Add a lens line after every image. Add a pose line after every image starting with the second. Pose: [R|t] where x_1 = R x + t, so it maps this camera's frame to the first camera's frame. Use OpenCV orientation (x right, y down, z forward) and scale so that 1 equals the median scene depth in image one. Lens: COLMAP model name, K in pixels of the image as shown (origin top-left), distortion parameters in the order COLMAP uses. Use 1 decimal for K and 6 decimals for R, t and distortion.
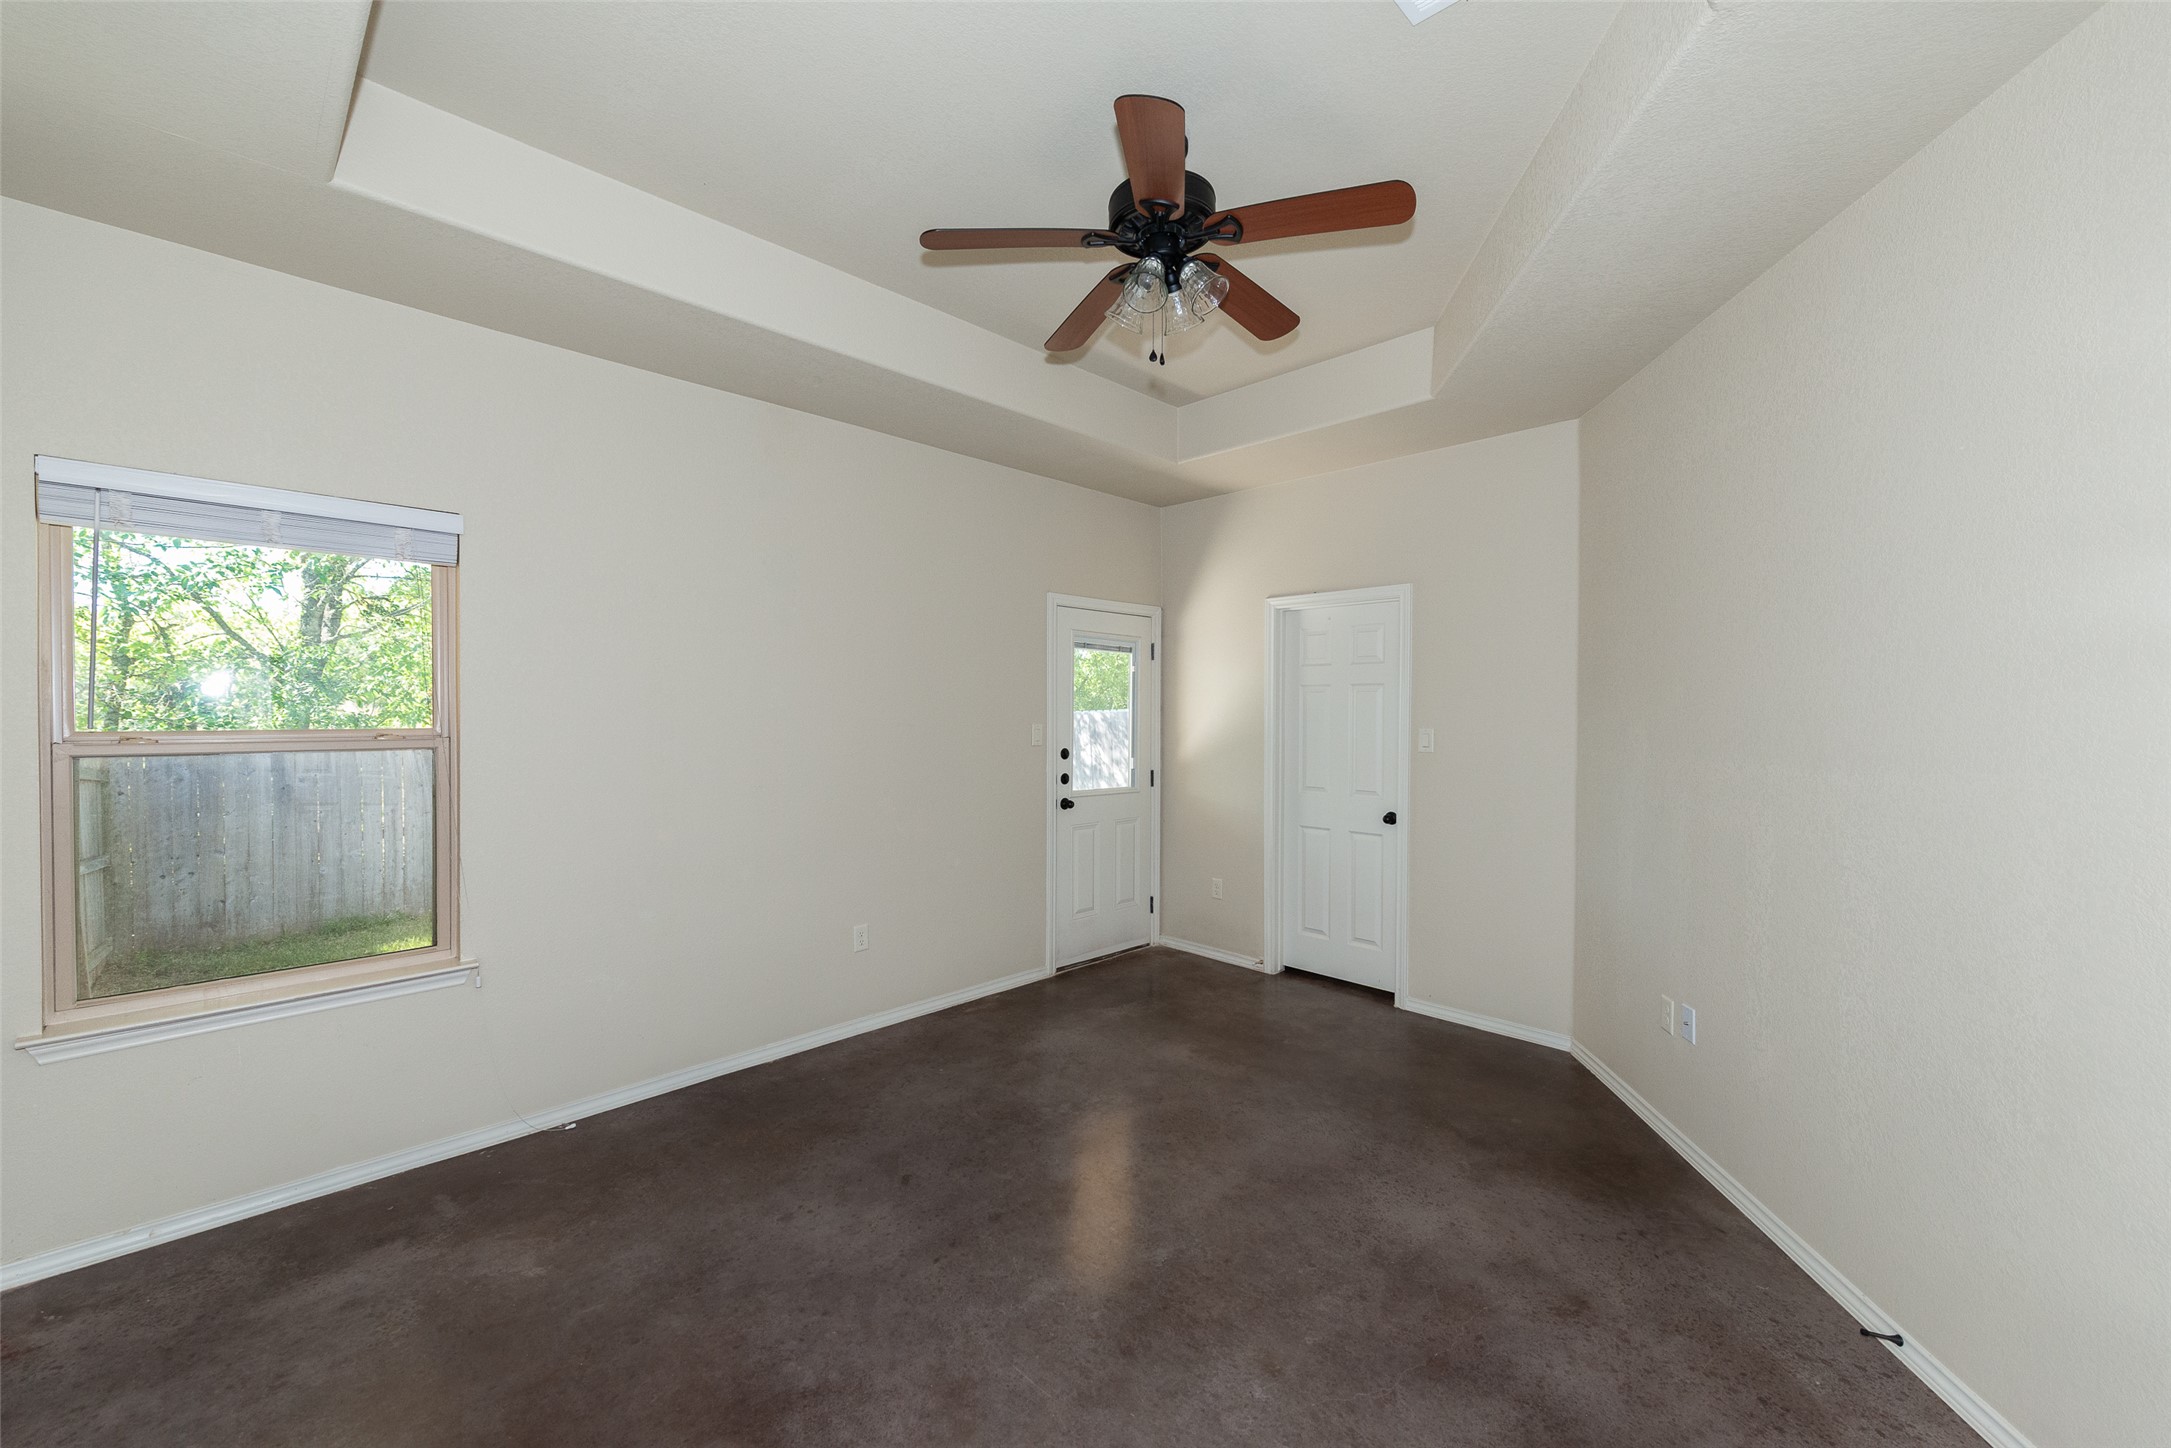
lens RADIAL K [[847.5, 0, 1088.4], [0, 847.5, 721.5], [0, 0, 1]] dist [0.016647, -0.006166]
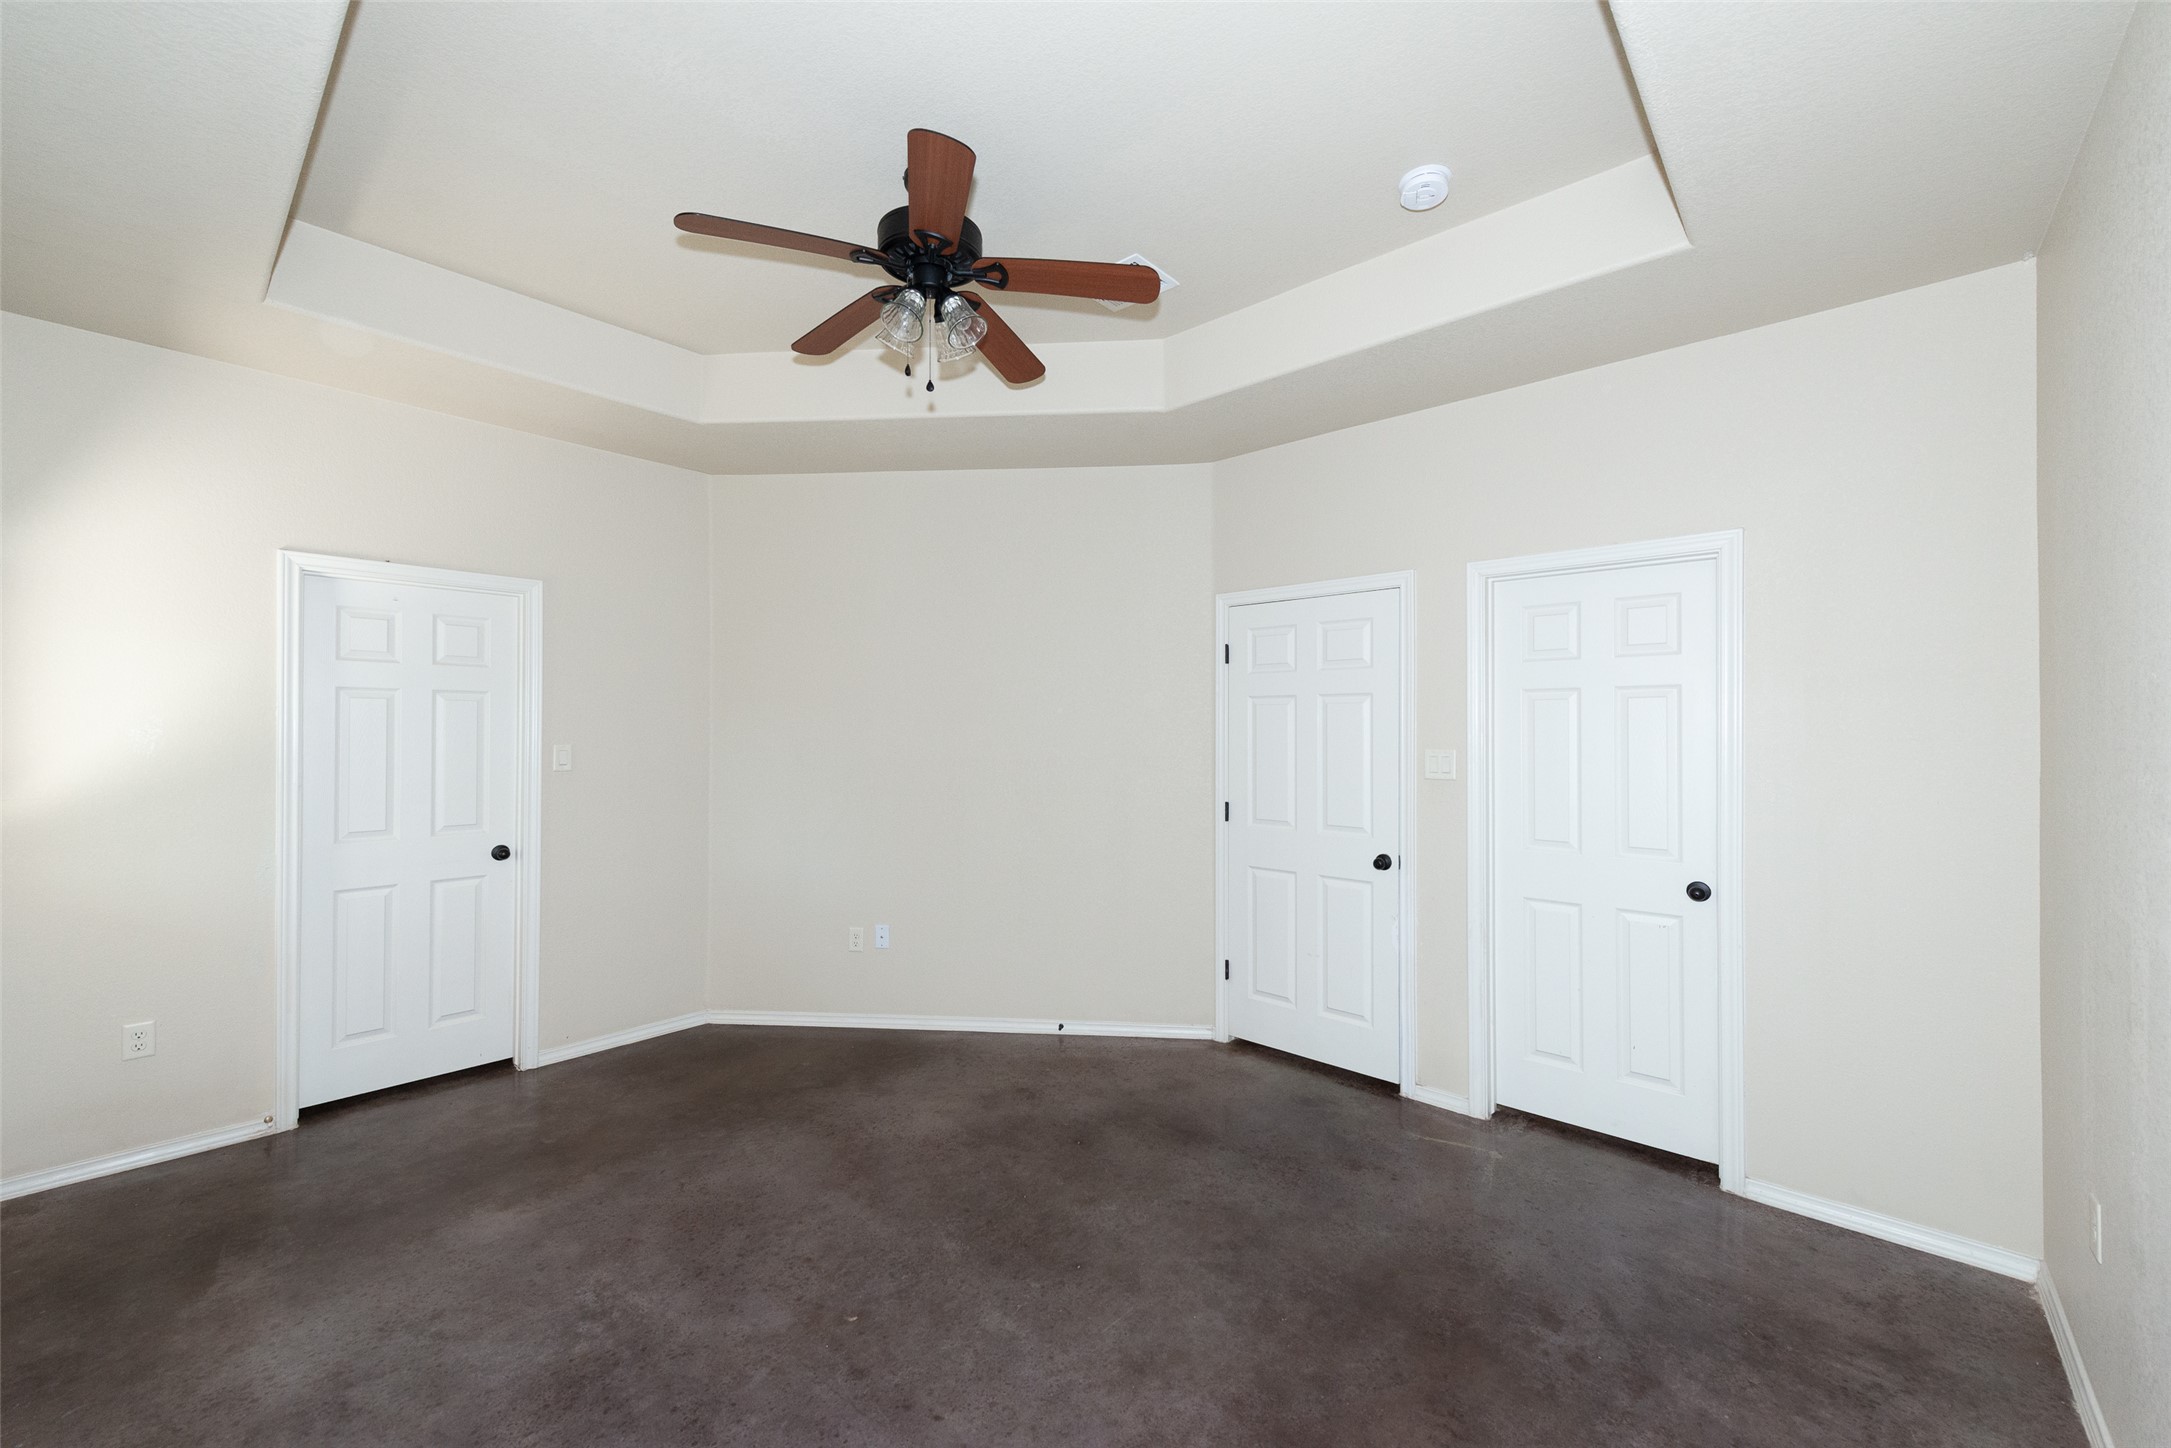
lens RADIAL K [[845.6, 0, 1082.5], [0, 845.6, 734.4], [0, 0, 1]] dist [0.011918, -0.006072]
pose [[-0.032287, -0.015440, 0.999359, -0.766590], [0.014134, 0.999774, 0.015903, -0.011584], [-0.999379, 0.014639, -0.032061, 0.700628]]
